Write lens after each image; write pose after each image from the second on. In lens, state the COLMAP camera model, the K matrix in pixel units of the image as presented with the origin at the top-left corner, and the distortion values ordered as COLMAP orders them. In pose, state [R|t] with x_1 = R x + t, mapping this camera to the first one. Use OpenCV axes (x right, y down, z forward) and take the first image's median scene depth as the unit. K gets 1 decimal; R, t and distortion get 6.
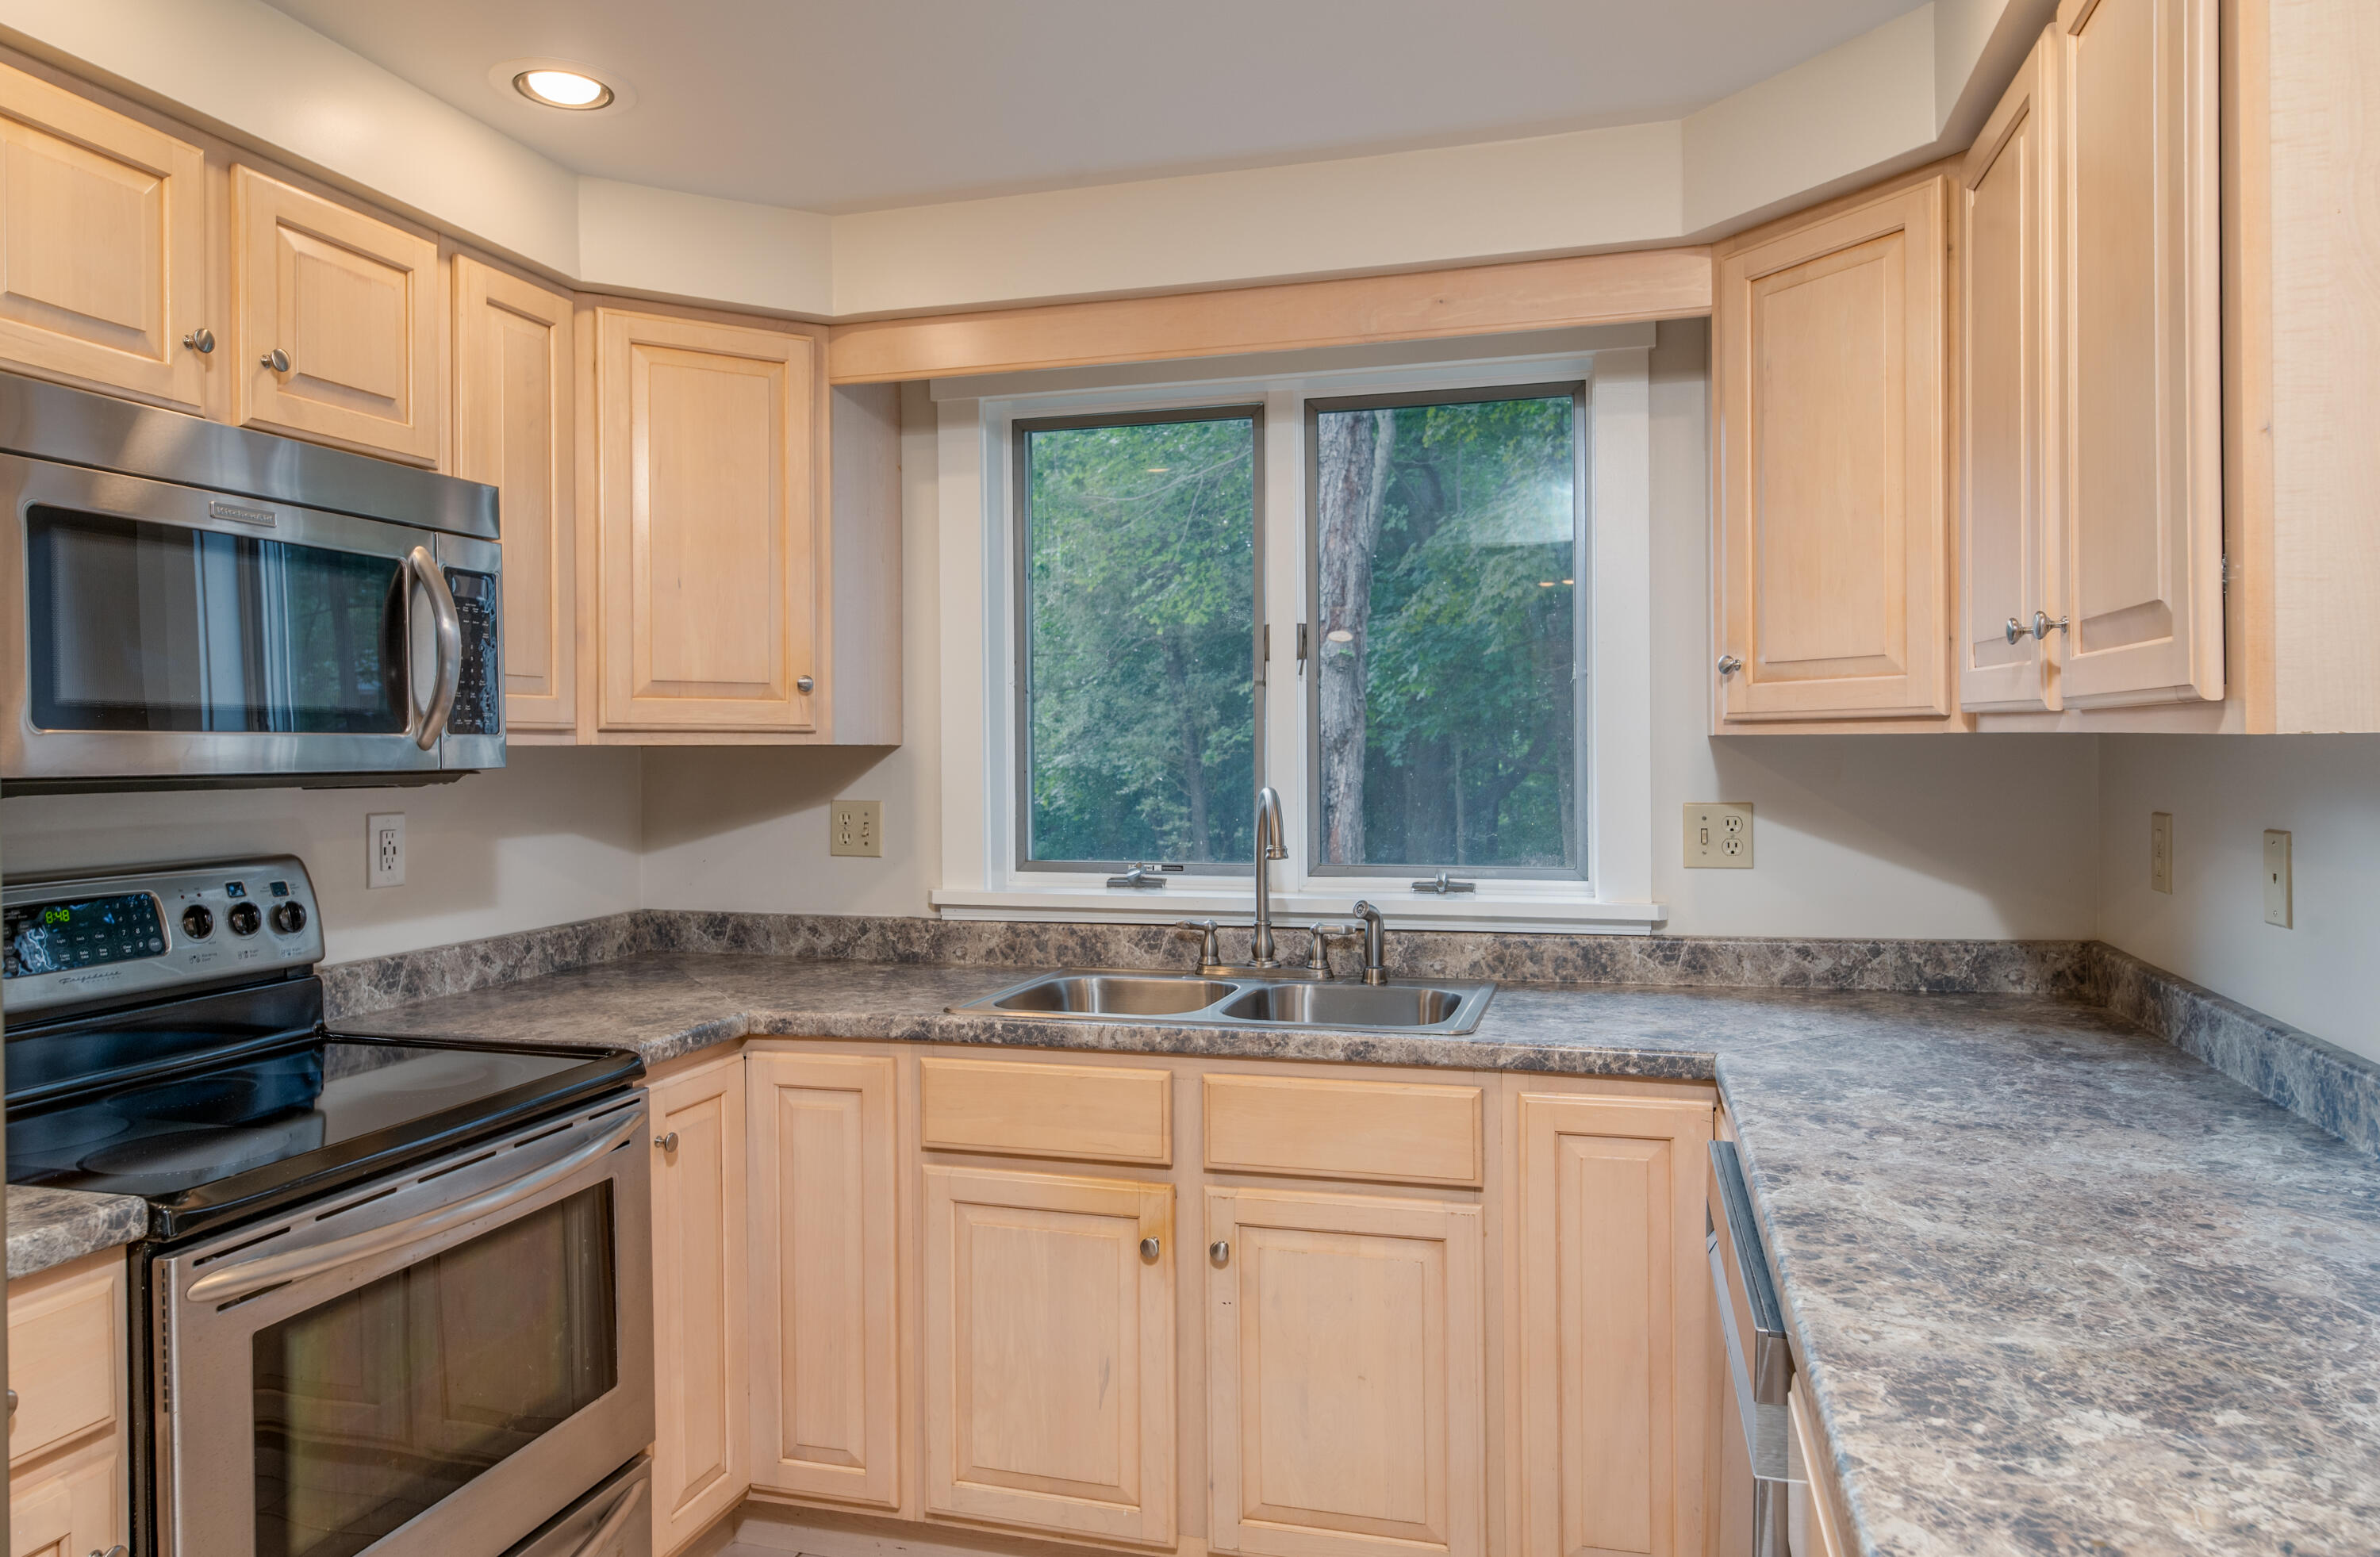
lens RADIAL K [[1549.0, 0, 1171.1], [0, 1549.0, 762.6], [0, 0, 1]] dist [0.003928, -0.002742]
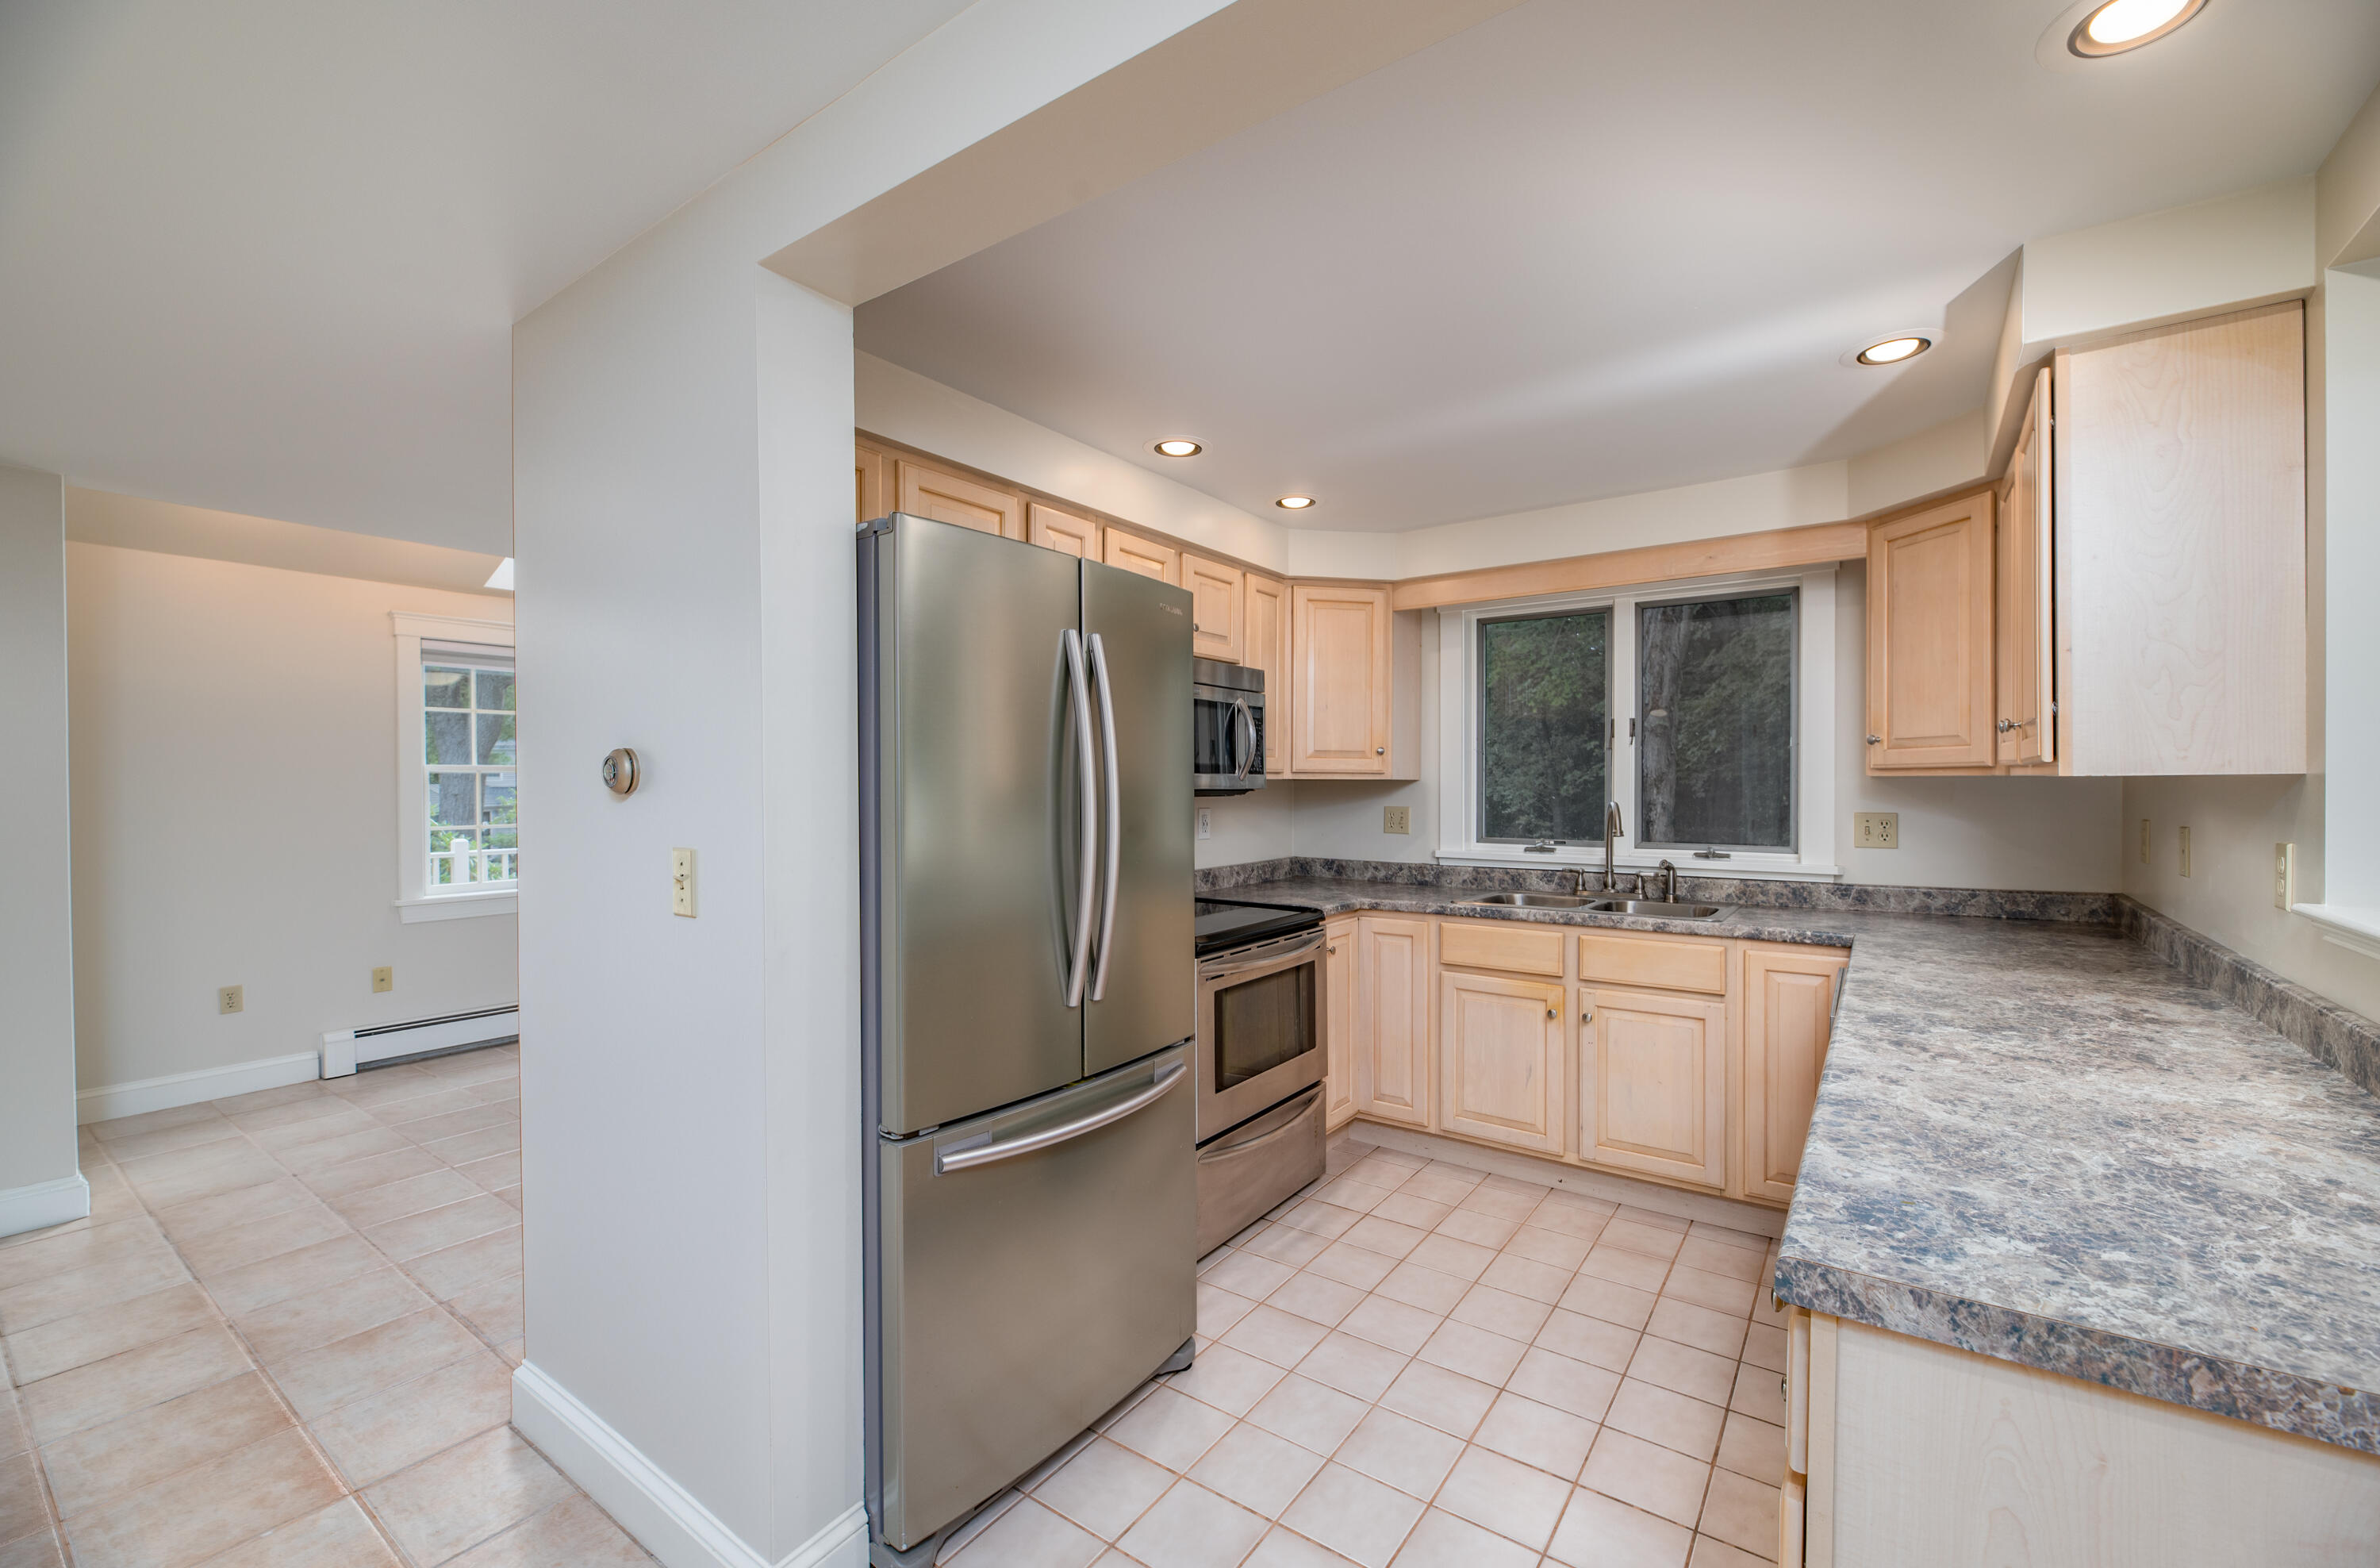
lens RADIAL K [[971.4, 0, 1191.2], [0, 971.4, 793.2], [0, 0, 1]] dist [-0.001352, -0.001231]
pose [[0.942308, 0.009308, -0.334618, -0.037173], [-0.009042, 0.999956, 0.002352, 0.007951], [0.334625, 0.000809, 0.942351, -0.429522]]
